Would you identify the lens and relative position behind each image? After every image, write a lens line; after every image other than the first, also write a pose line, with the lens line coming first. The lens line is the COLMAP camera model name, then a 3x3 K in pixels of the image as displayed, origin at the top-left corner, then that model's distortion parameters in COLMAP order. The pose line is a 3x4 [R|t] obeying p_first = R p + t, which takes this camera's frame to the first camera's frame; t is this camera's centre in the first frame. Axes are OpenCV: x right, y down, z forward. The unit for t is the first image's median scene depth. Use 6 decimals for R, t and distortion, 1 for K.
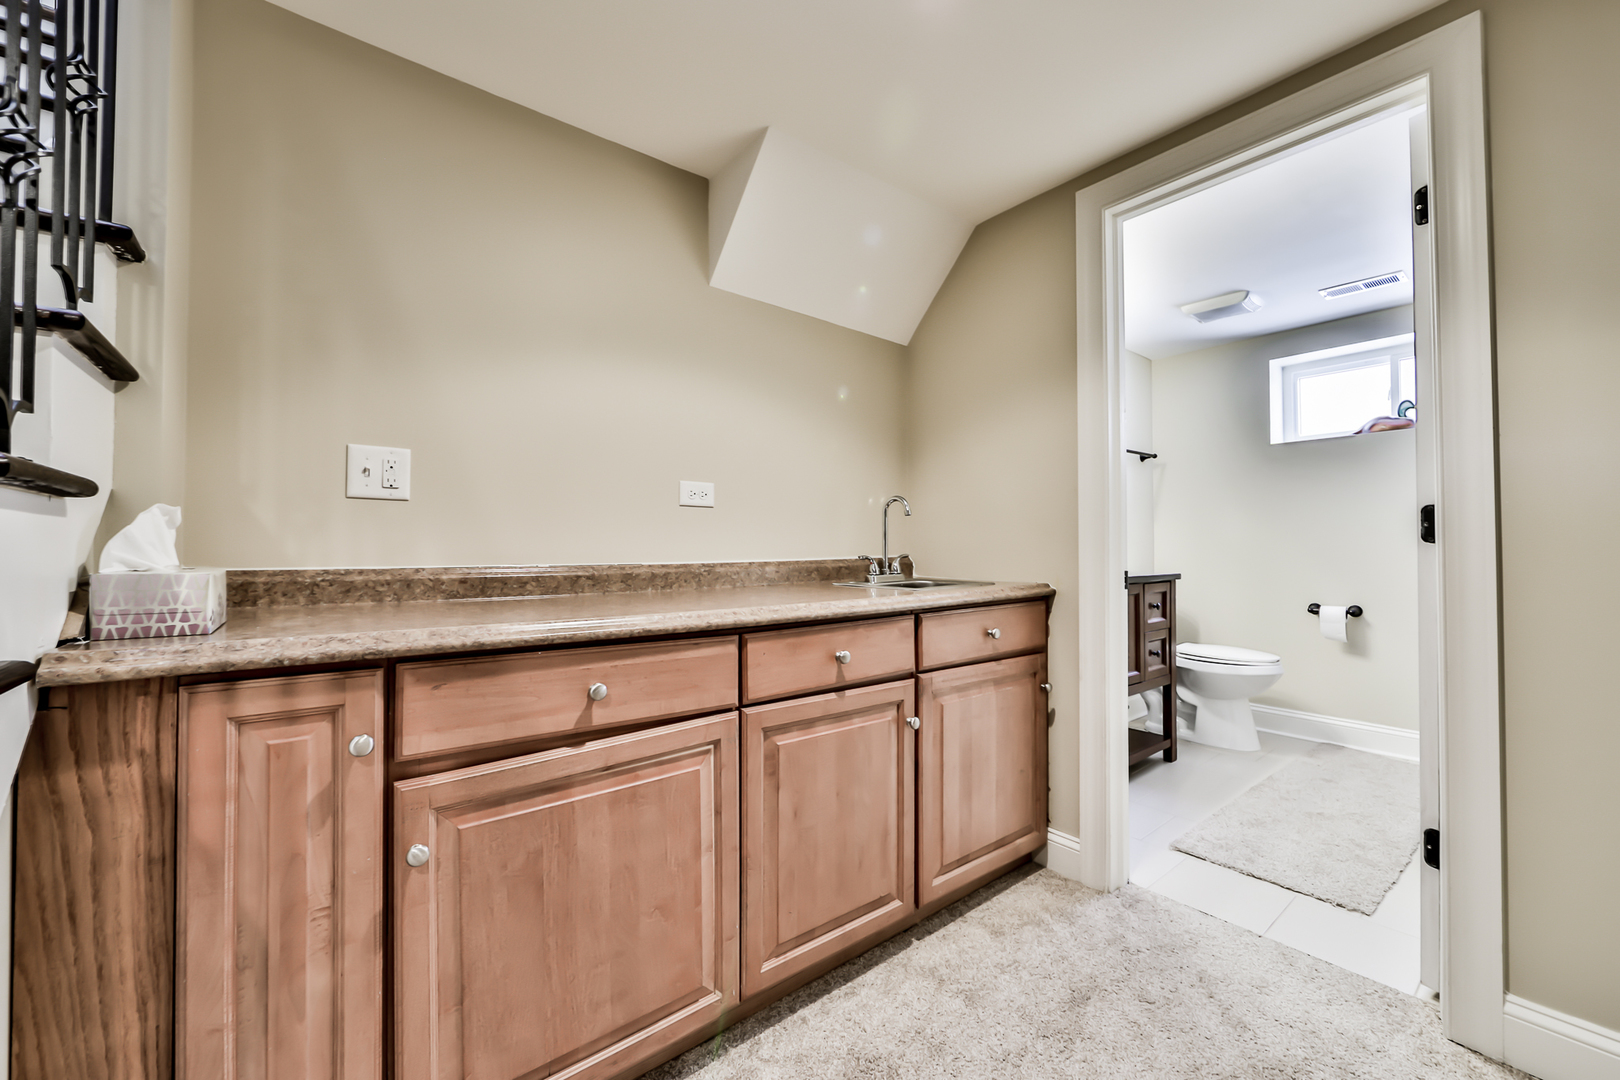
lens RADIAL K [[641.3, 0, 810.6], [0, 641.3, 540.6], [0, 0, 1]] dist [-0.011741, 0.002278]
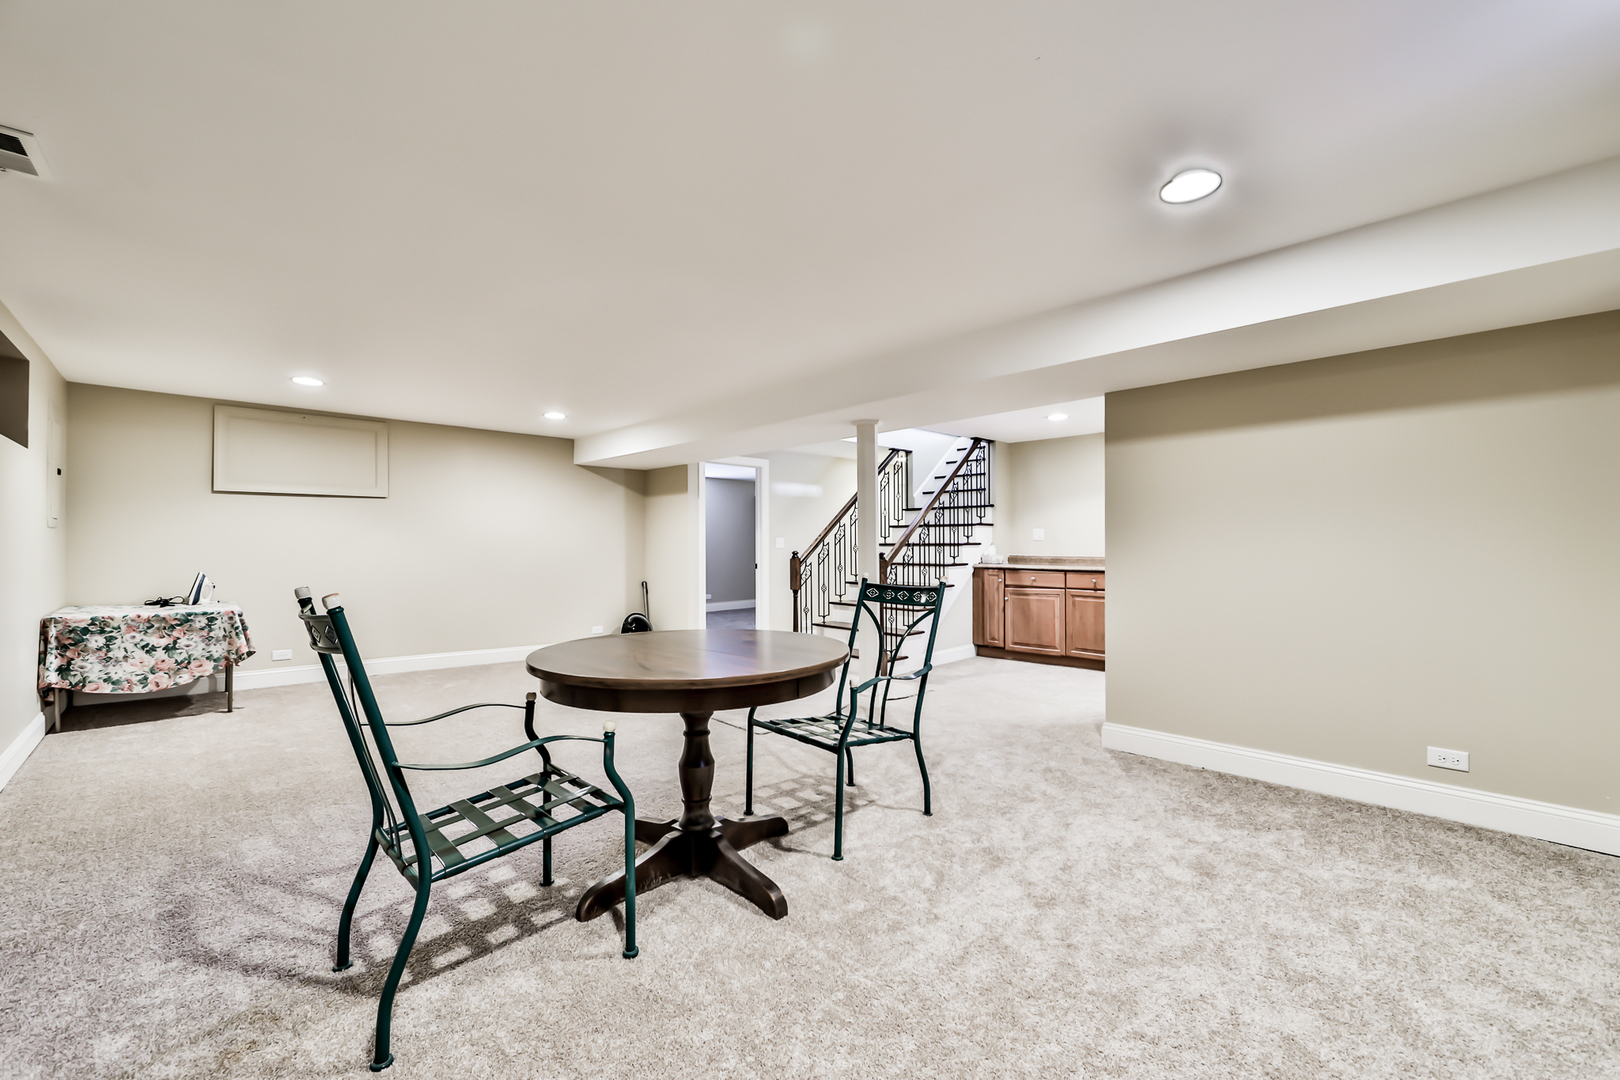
lens RADIAL K [[641.3, 0, 809.9], [0, 641.3, 536.8], [0, 0, 1]] dist [-0.011741, 0.002278]
pose [[0.092715, -0.007715, -0.995663, 2.645241], [0.012705, 0.999898, -0.006565, -0.056194], [0.995612, -0.012041, 0.092803, -0.741359]]
